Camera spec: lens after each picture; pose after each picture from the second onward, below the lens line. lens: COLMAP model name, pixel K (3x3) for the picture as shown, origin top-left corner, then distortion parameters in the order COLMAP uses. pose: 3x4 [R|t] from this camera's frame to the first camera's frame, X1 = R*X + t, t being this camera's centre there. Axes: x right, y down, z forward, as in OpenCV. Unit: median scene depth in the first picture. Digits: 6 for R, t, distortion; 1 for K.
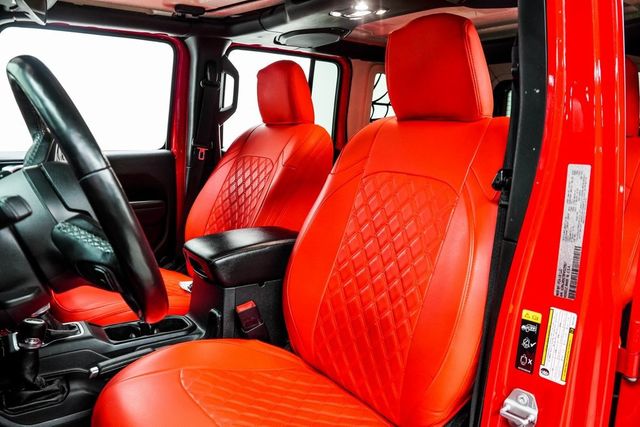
lens RADIAL K [[474.0, 0, 316.5], [0, 474.0, 213.3], [0, 0, 1]] dist [-0.096699, 0.037440]
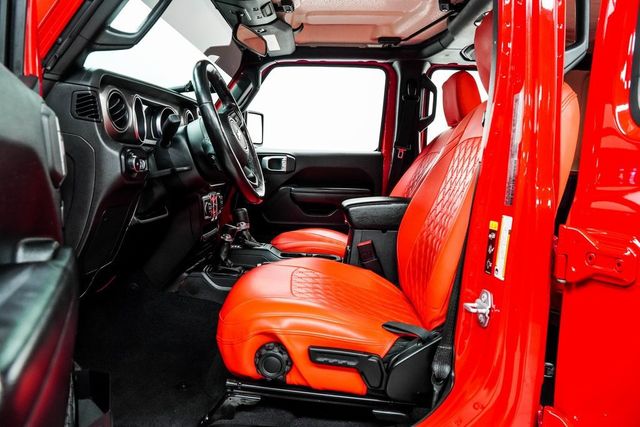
lens RADIAL K [[474.0, 0, 325.6], [0, 474.0, 213.8], [0, 0, 1]] dist [-0.096699, 0.037440]
pose [[0.800967, 0.053575, -0.596307, 0.386954], [-0.112677, 0.991680, -0.062251, 0.146353], [0.588011, 0.117052, 0.800339, -0.104902]]
